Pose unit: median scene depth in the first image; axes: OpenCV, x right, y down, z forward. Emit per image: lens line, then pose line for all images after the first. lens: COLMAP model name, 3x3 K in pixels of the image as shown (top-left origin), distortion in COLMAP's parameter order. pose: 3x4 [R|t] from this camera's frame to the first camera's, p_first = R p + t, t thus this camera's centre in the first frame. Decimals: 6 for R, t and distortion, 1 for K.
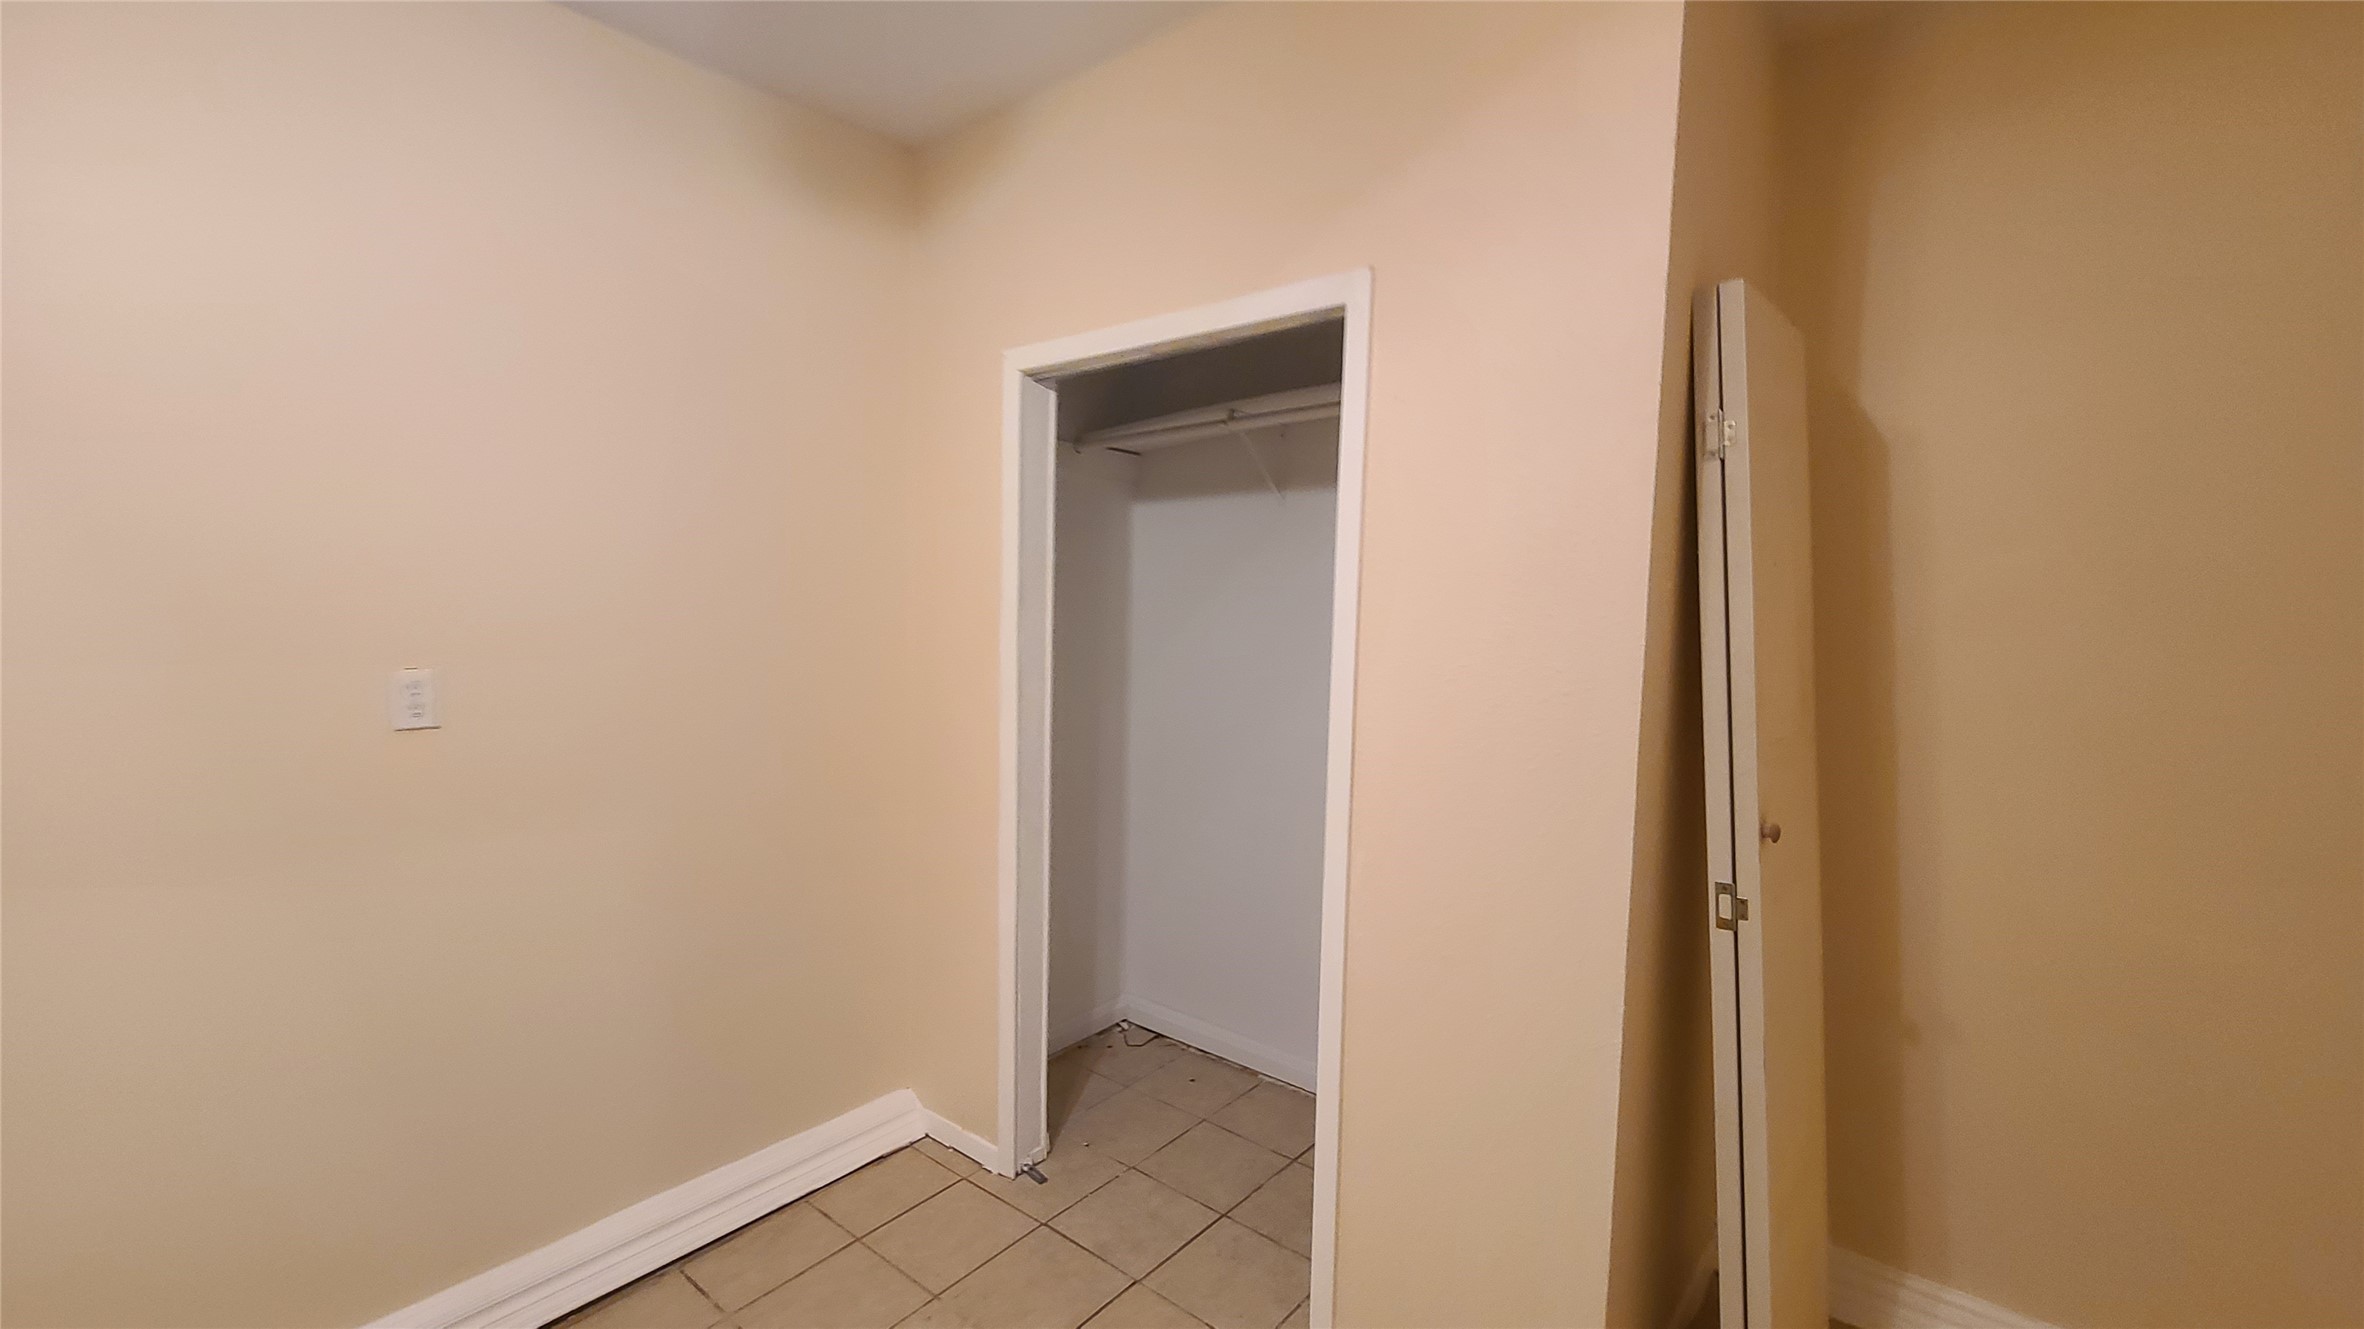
lens RADIAL K [[960.4, 0, 1186.3], [0, 960.4, 663.4], [0, 0, 1]] dist [-0.001970, -0.000860]
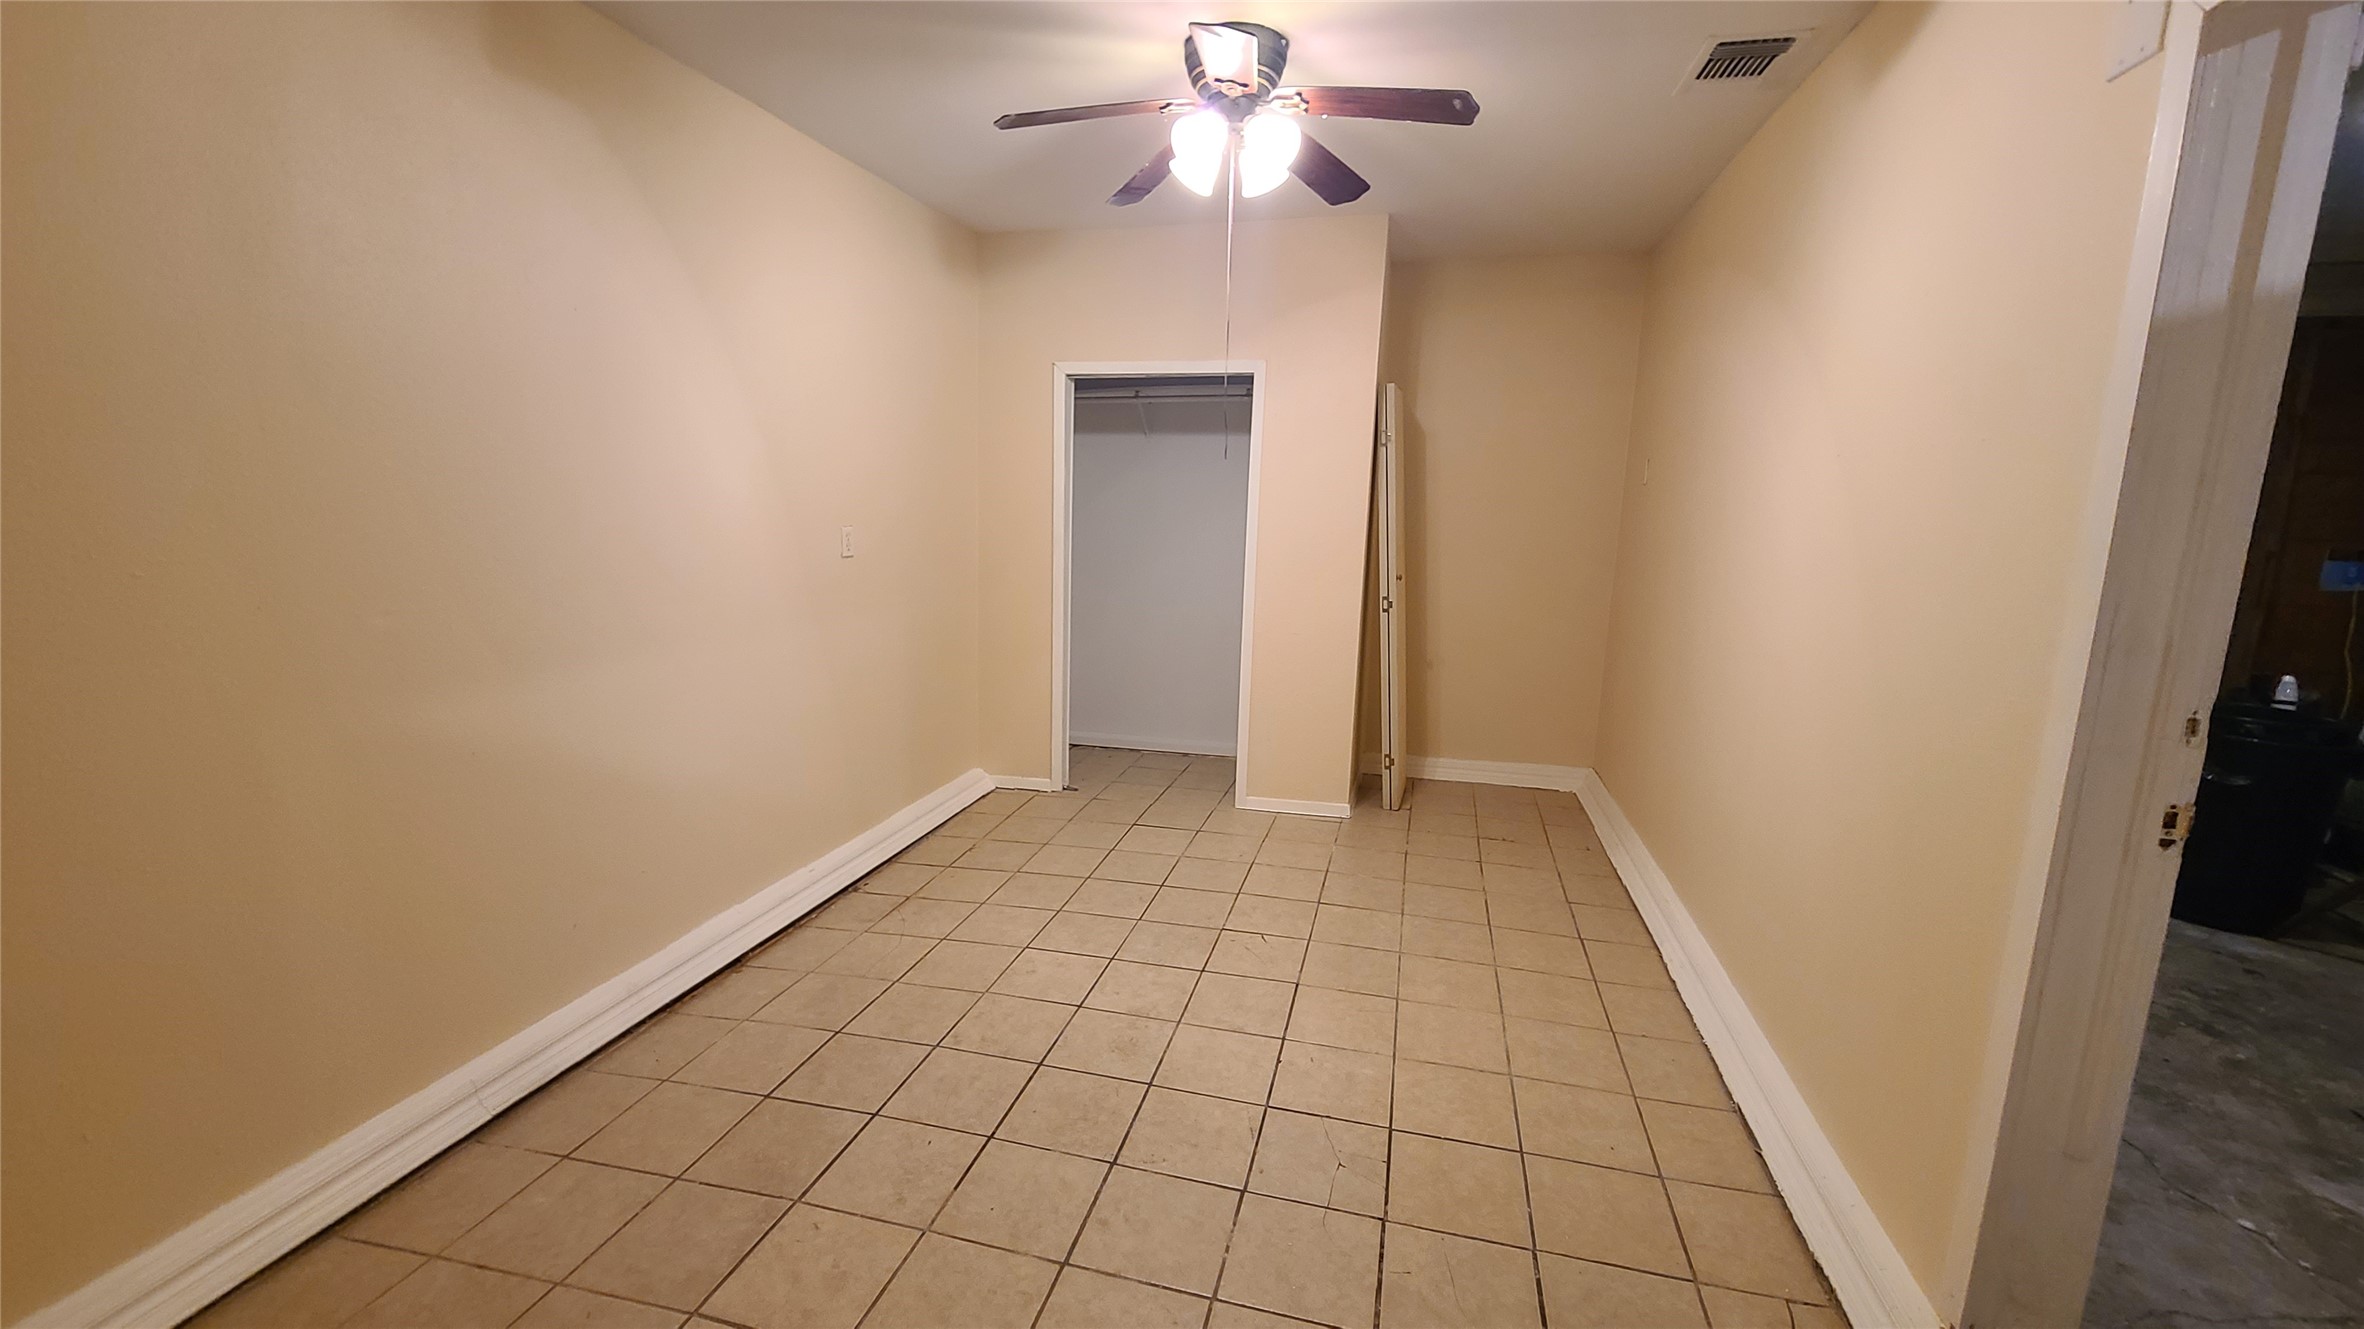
lens RADIAL K [[960.4, 0, 1186.3], [0, 960.4, 663.4], [0, 0, 1]] dist [-0.001970, -0.000860]
pose [[0.902753, -0.072778, 0.423958, -0.822362], [0.034627, 0.994680, 0.097018, 0.105241], [-0.428763, -0.072903, 0.900470, -0.920734]]
